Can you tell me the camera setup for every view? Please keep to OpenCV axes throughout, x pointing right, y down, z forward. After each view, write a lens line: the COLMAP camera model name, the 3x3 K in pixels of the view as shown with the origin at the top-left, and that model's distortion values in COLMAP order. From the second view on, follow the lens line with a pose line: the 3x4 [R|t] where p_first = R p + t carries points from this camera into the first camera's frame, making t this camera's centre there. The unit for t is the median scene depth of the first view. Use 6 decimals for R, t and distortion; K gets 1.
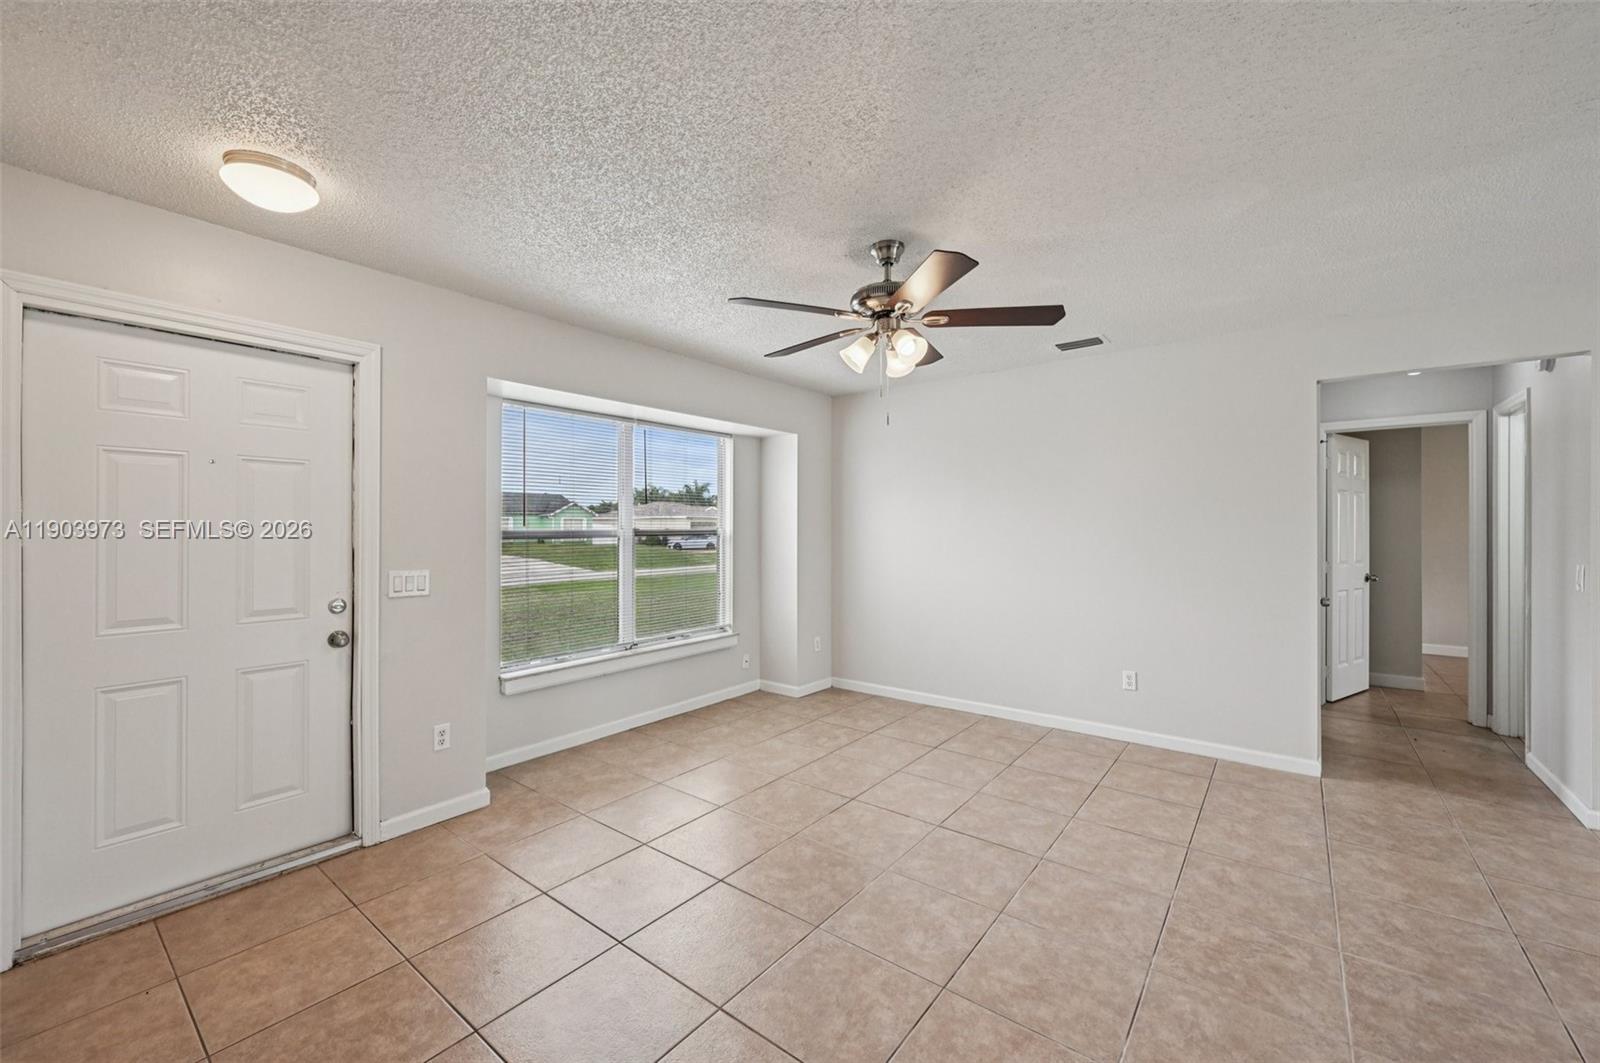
lens RADIAL K [[632.6, 0, 795.9], [0, 632.6, 527.5], [0, 0, 1]] dist [0.002288, -0.000145]
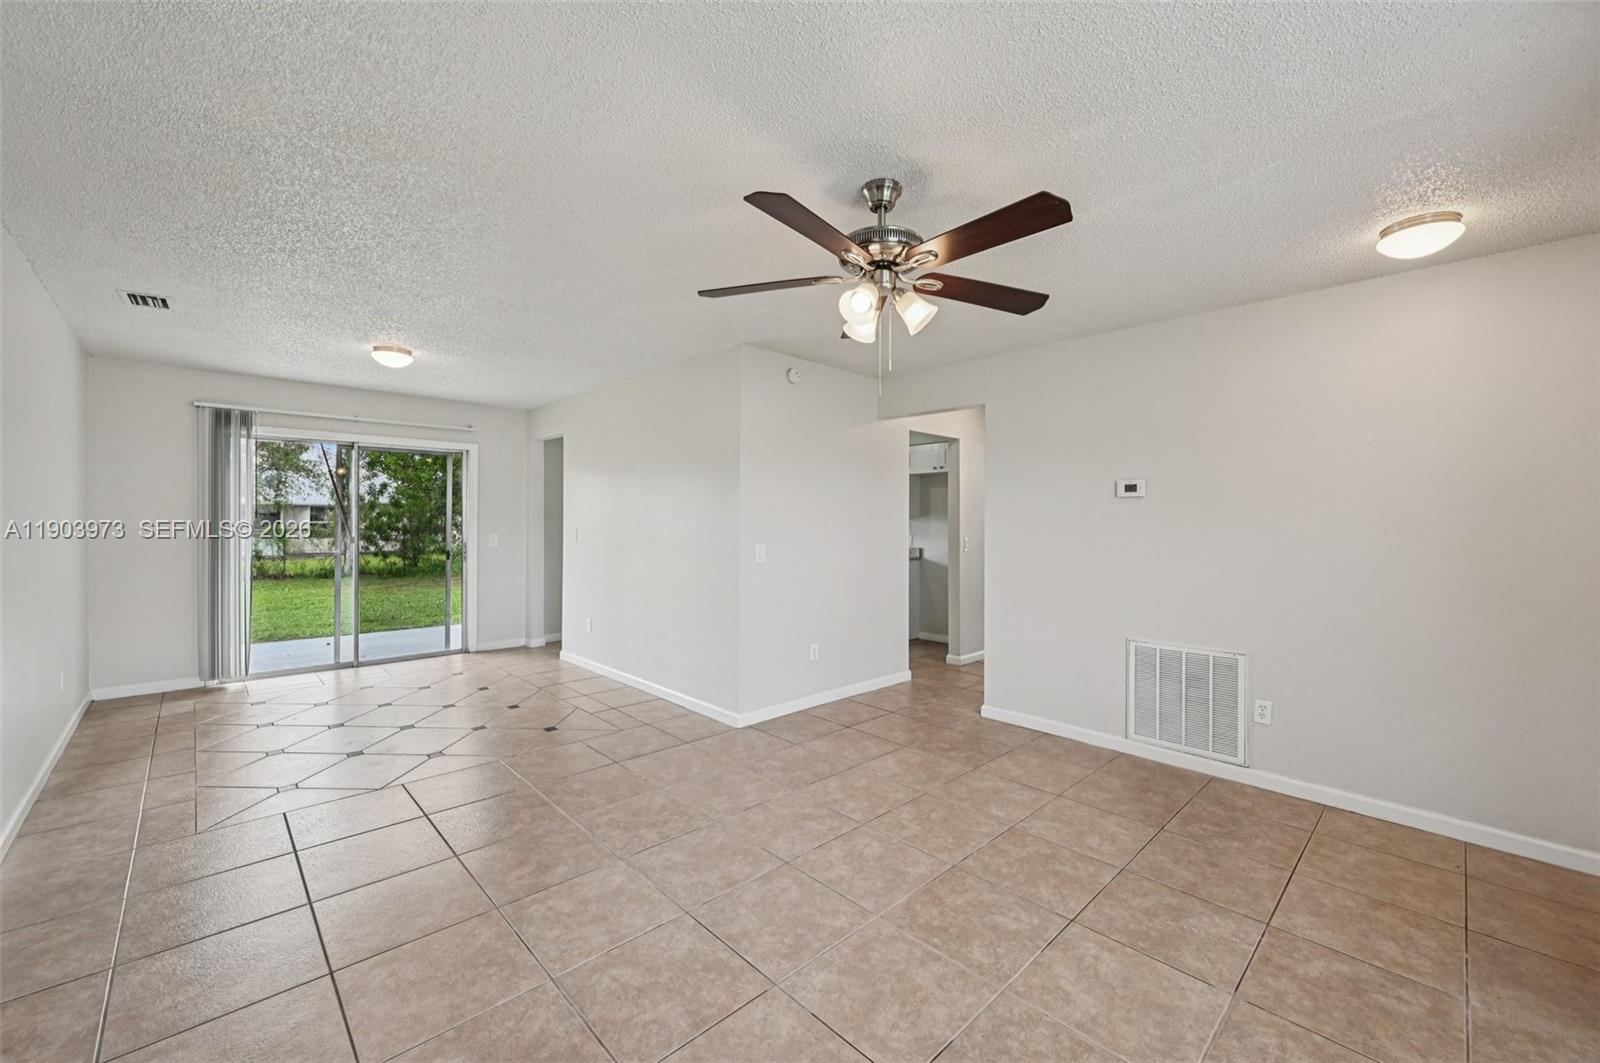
lens RADIAL K [[632.6, 0, 795.9], [0, 632.6, 527.5], [0, 0, 1]] dist [0.002288, -0.000145]
pose [[-0.989452, -0.006240, 0.144725, 0.137572], [-0.005271, 0.999961, 0.007076, 0.008292], [-0.144763, 0.006239, -0.989447, 1.928551]]
